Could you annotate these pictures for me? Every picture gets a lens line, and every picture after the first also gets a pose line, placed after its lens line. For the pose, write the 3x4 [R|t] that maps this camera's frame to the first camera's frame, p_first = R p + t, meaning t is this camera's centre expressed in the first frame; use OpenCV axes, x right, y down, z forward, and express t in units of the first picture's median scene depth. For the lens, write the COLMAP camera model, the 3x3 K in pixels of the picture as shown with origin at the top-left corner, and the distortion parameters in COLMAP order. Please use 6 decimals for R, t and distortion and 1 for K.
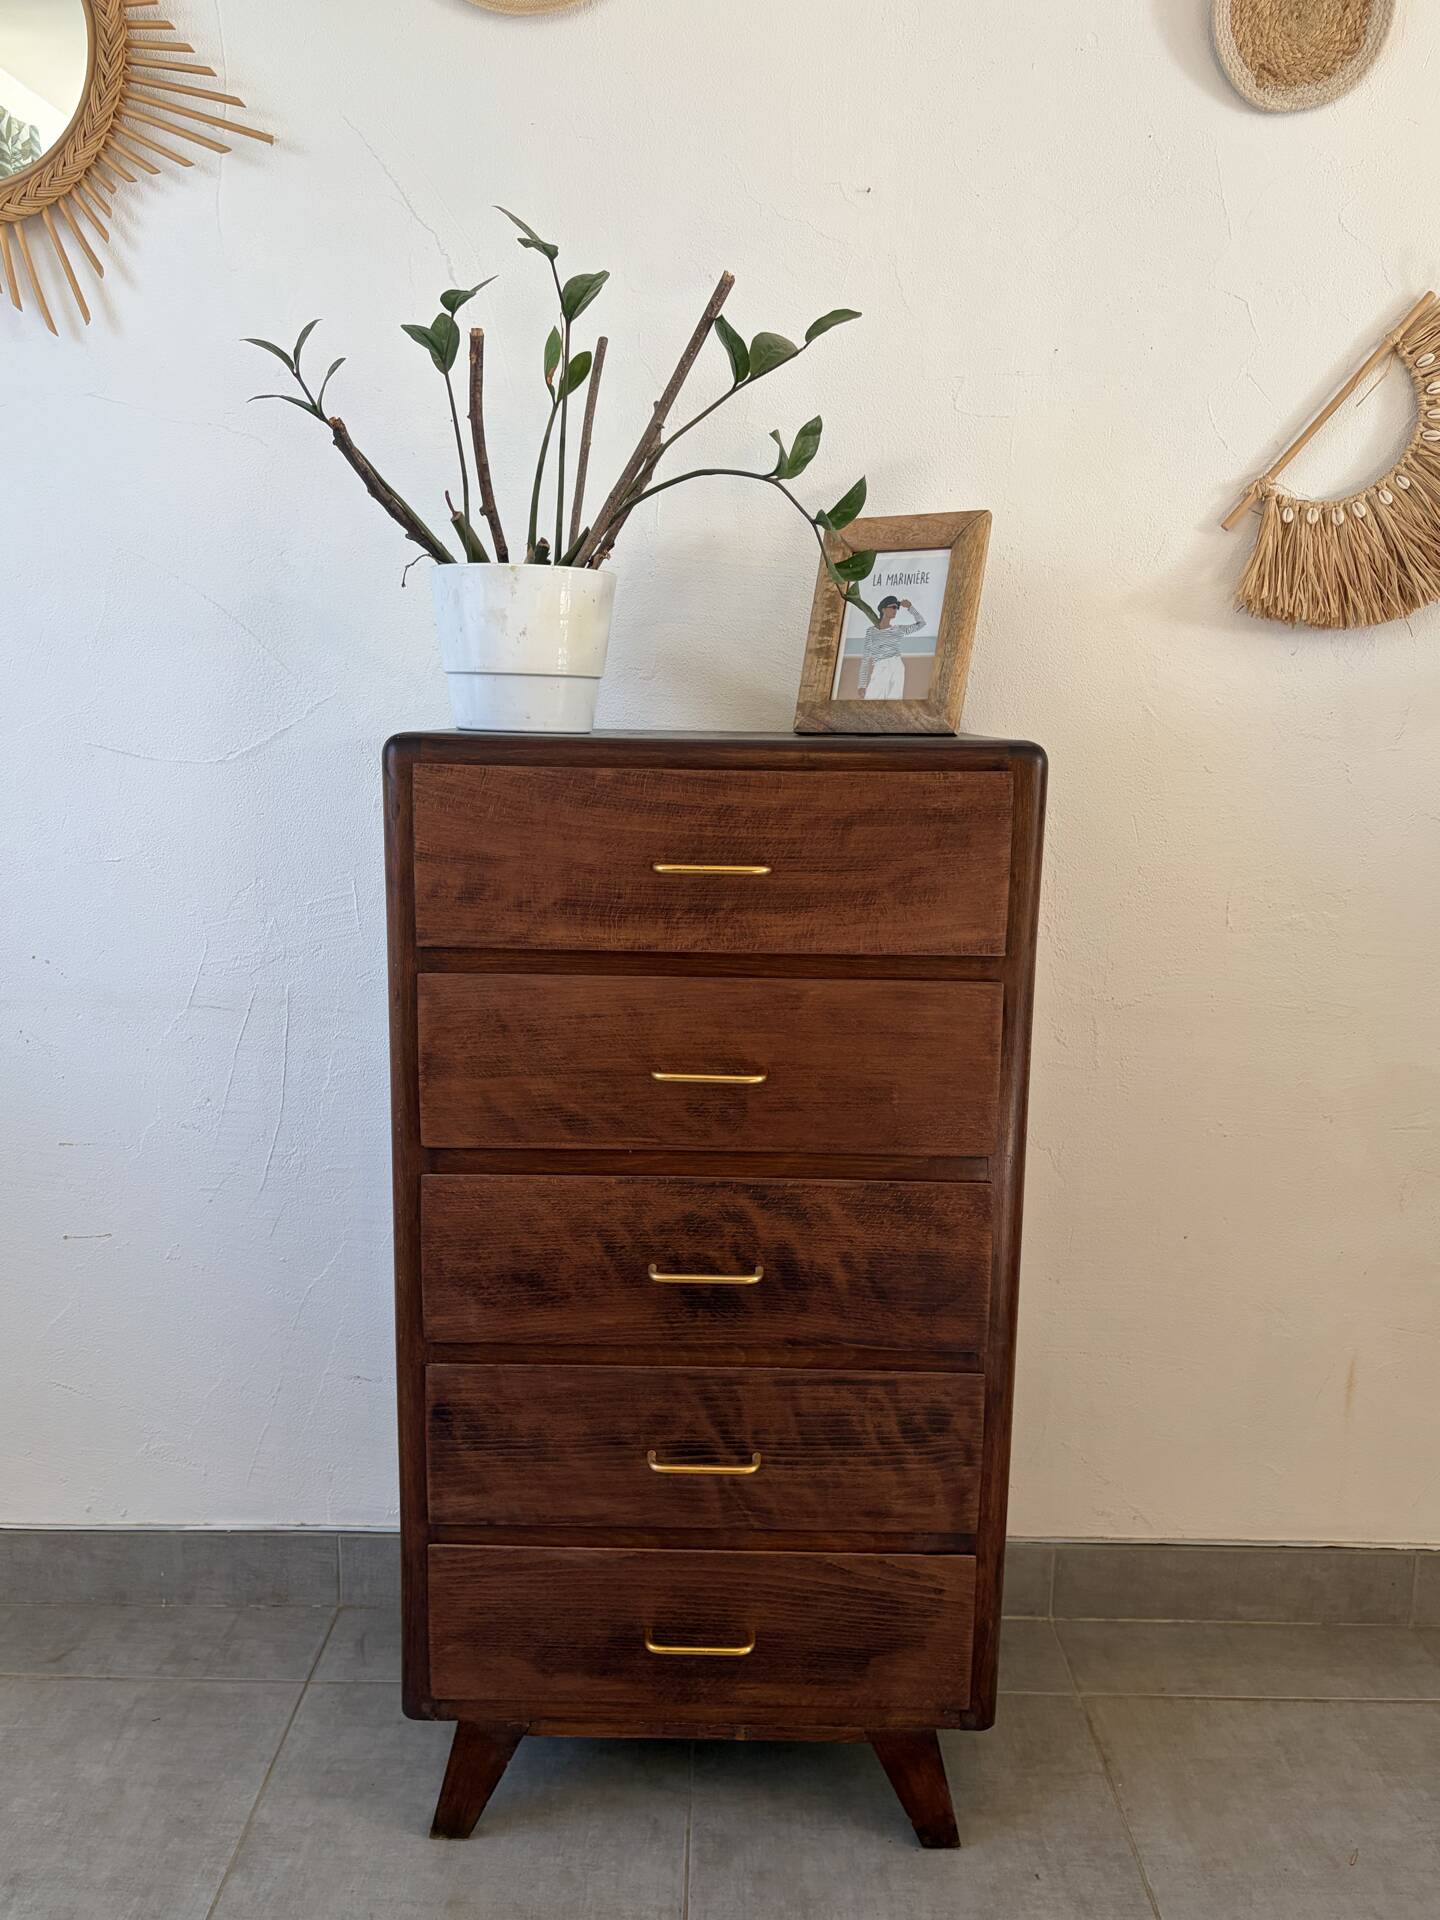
lens RADIAL K [[1496.7, 0, 716.3], [0, 1496.7, 970.7], [0, 0, 1]] dist [0.045152, -0.064061]
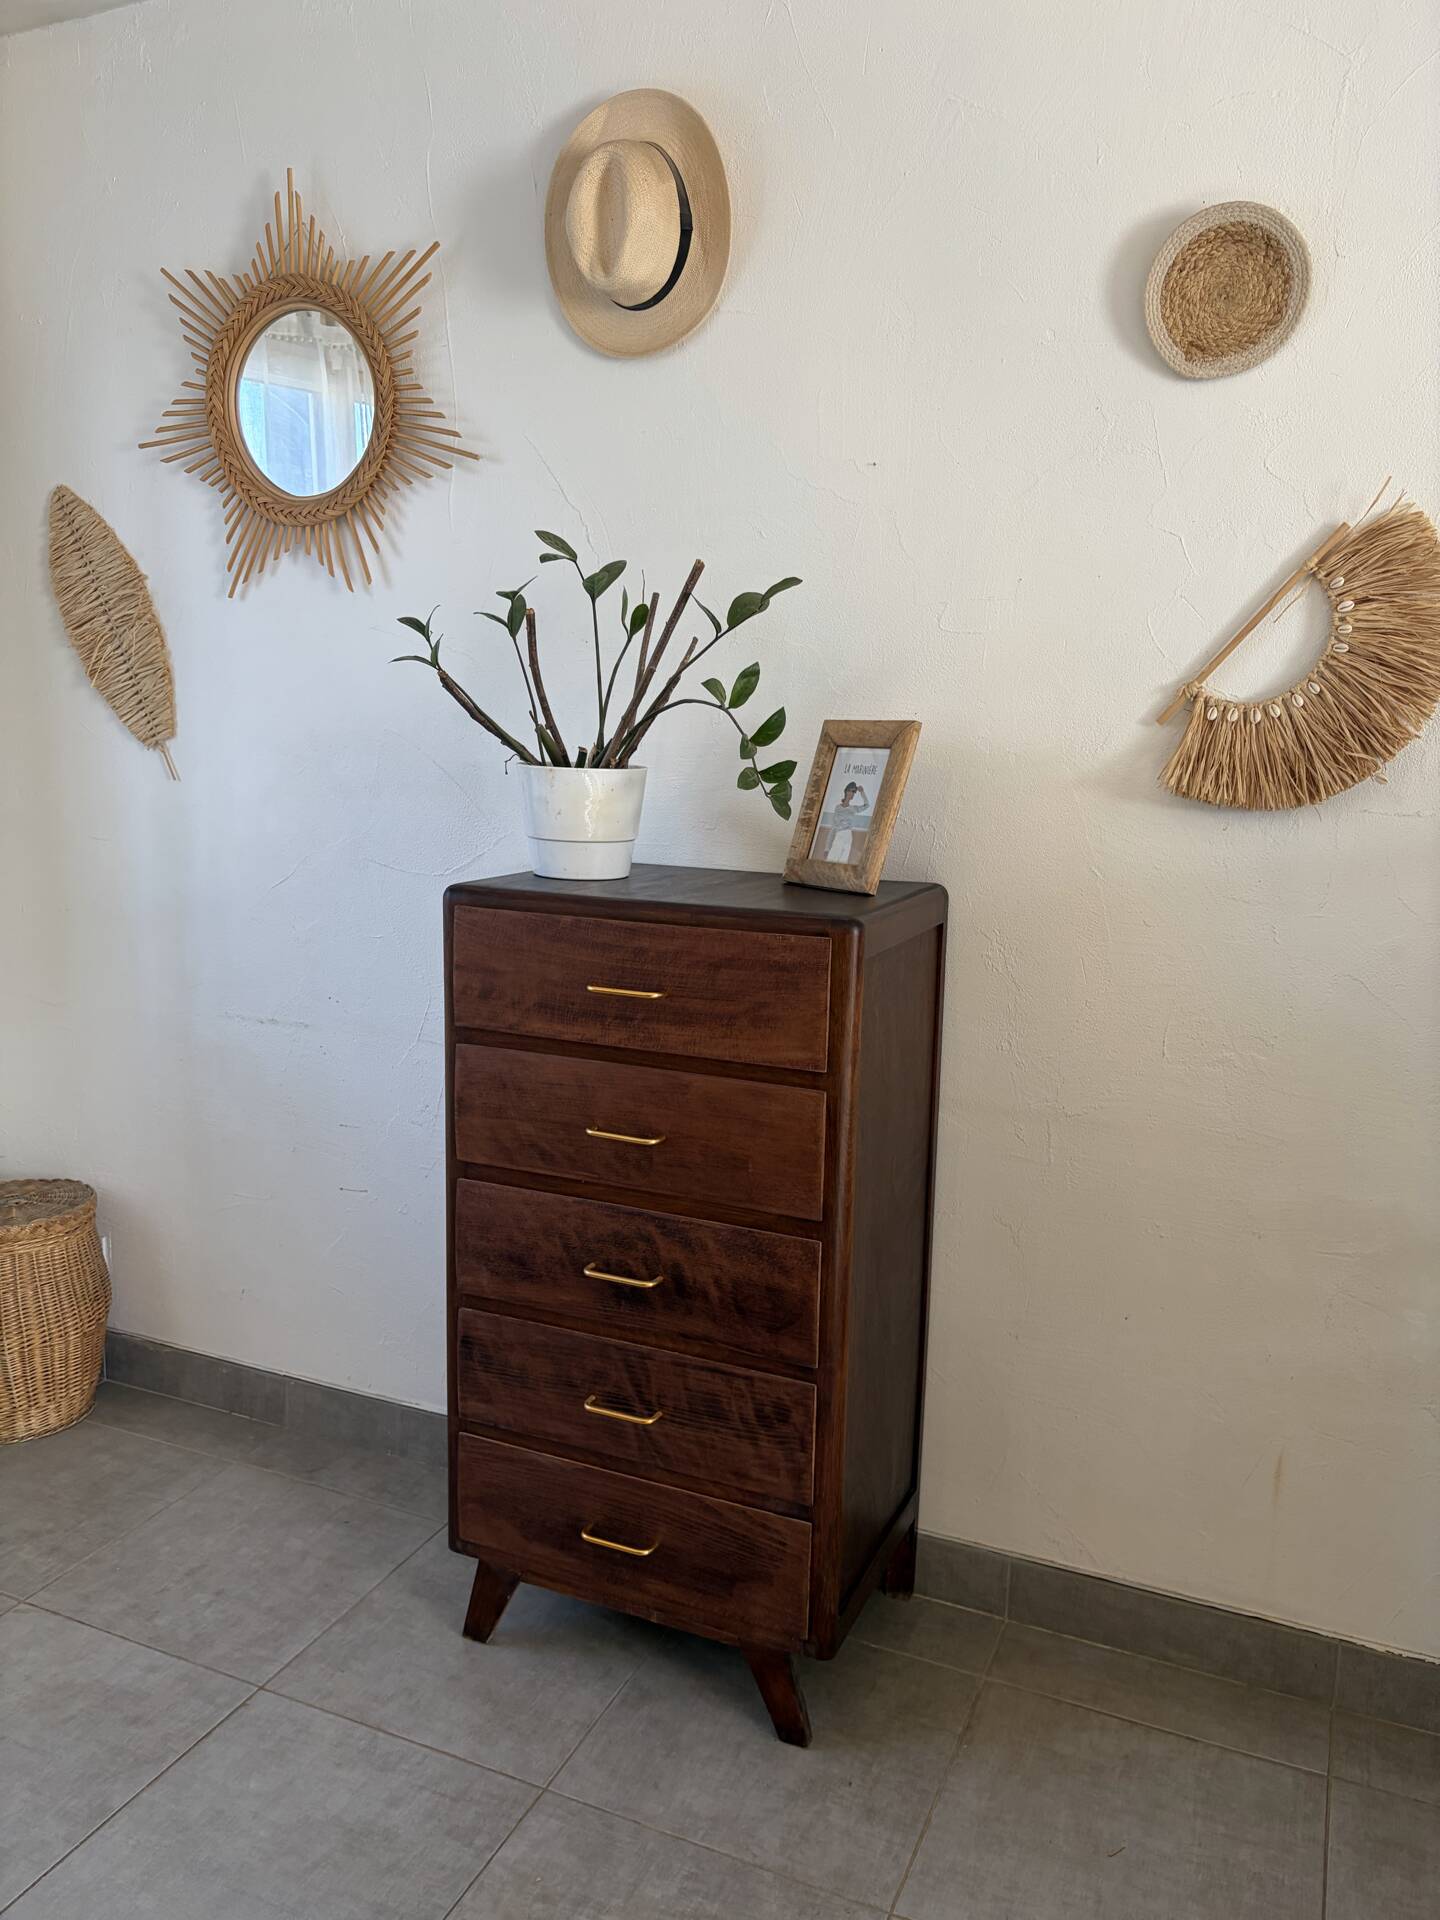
lens RADIAL K [[1450.2, 0, 709.9], [0, 1450.2, 968.0], [0, 0, 1]] dist [0.042890, -0.058839]
pose [[0.916813, 0.075413, -0.392130, 0.558530], [-0.078602, 0.996874, 0.007942, -0.098291], [0.391504, 0.023541, 0.919875, -0.218534]]
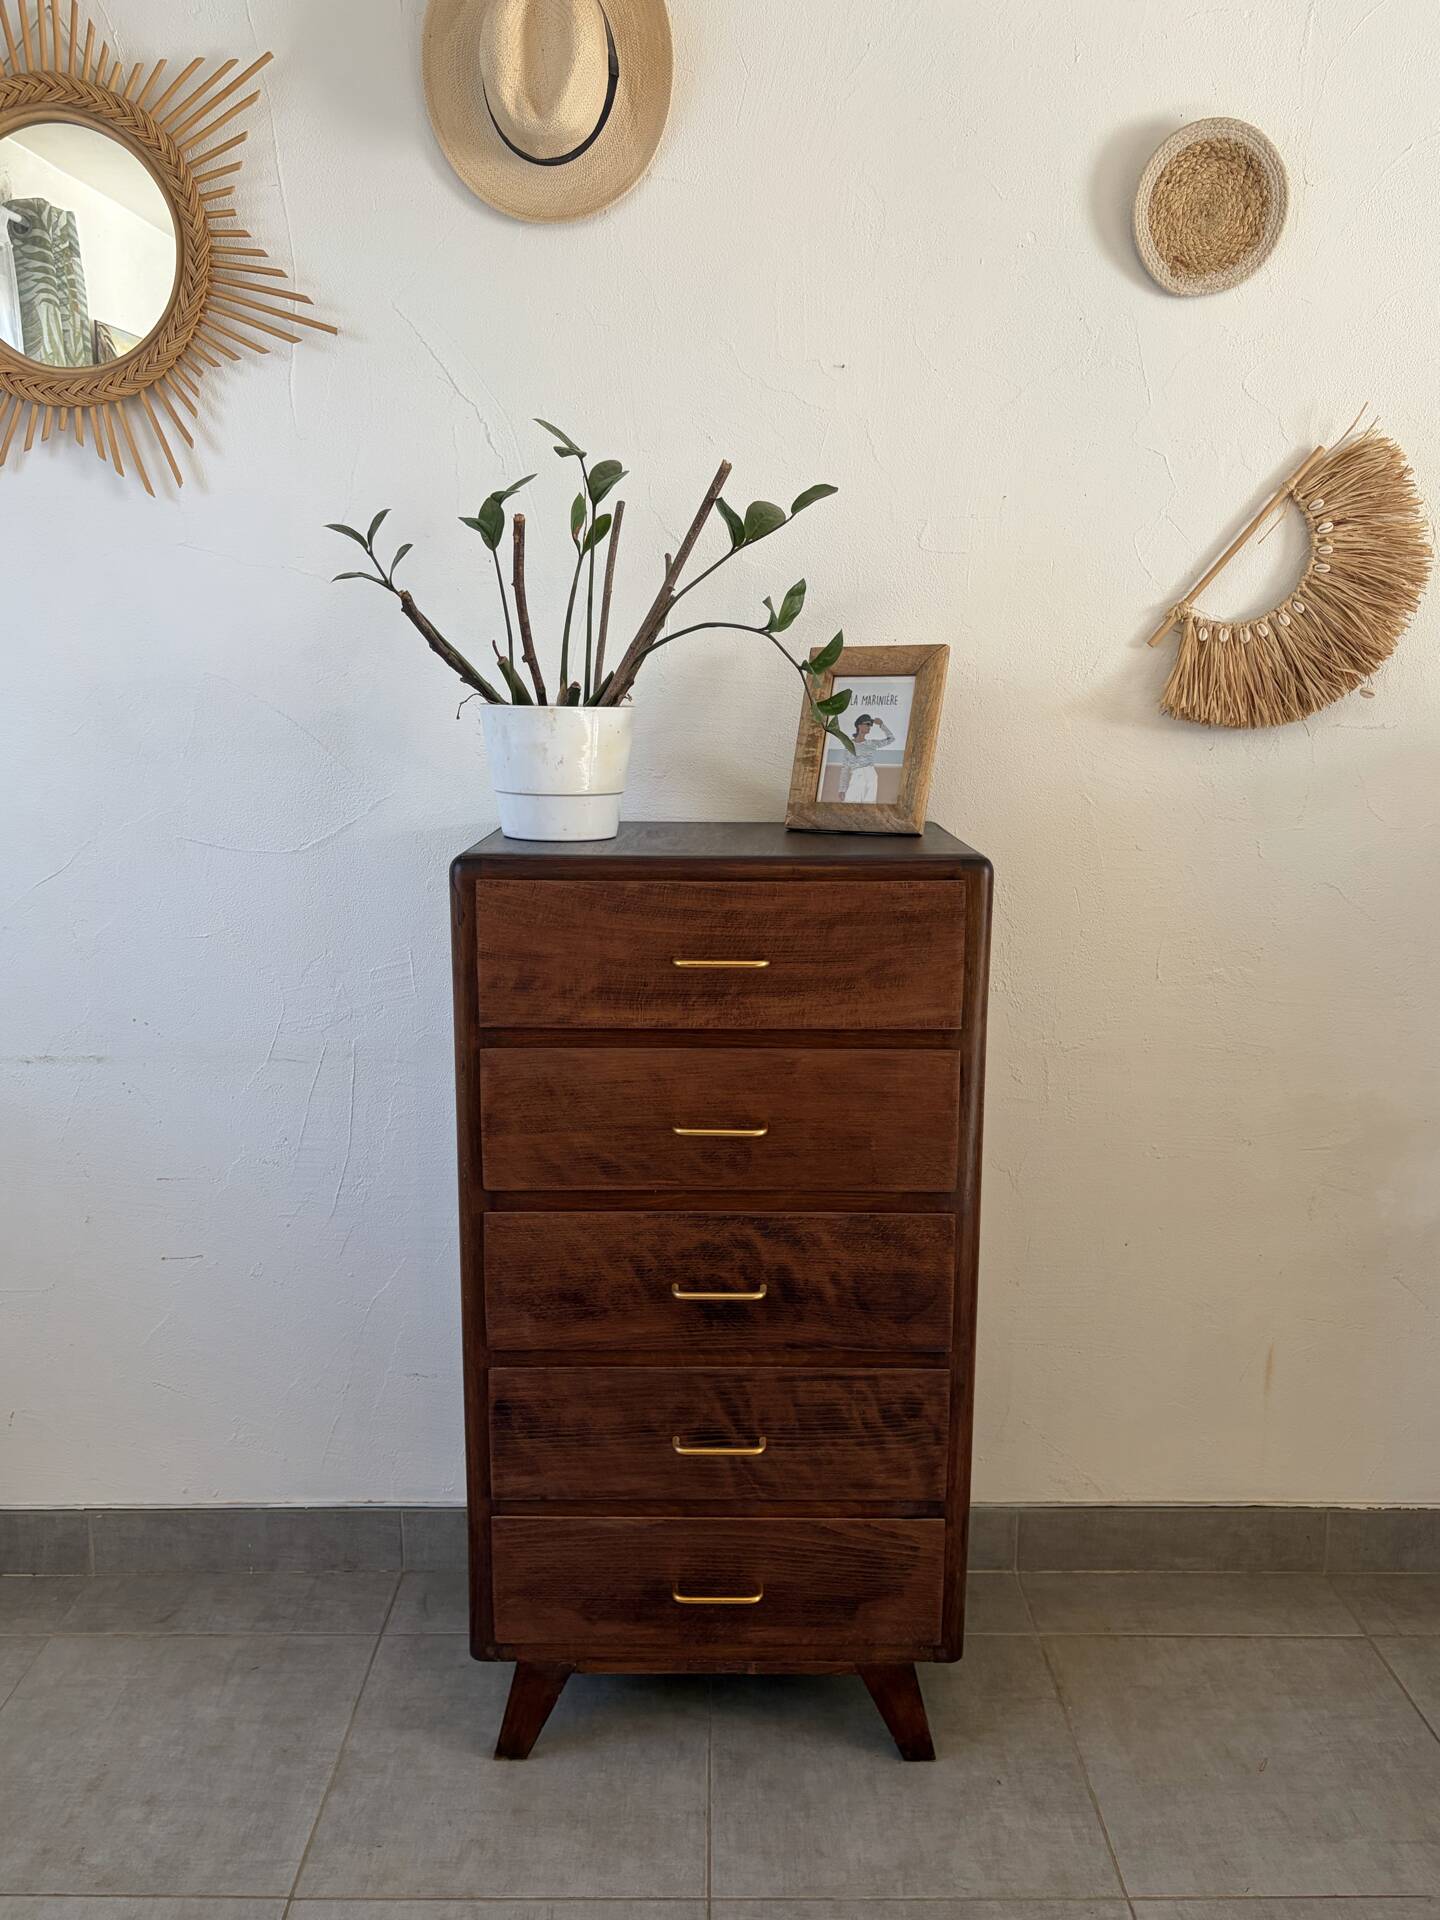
lens RADIAL K [[1492.0, 0, 717.0], [0, 1492.0, 964.3], [0, 0, 1]] dist [0.043480, -0.058303]
pose [[0.999890, -0.013206, 0.006752, -0.013051], [0.013118, 0.999830, 0.012991, -0.075717], [-0.006922, -0.012901, 0.999893, -0.200844]]
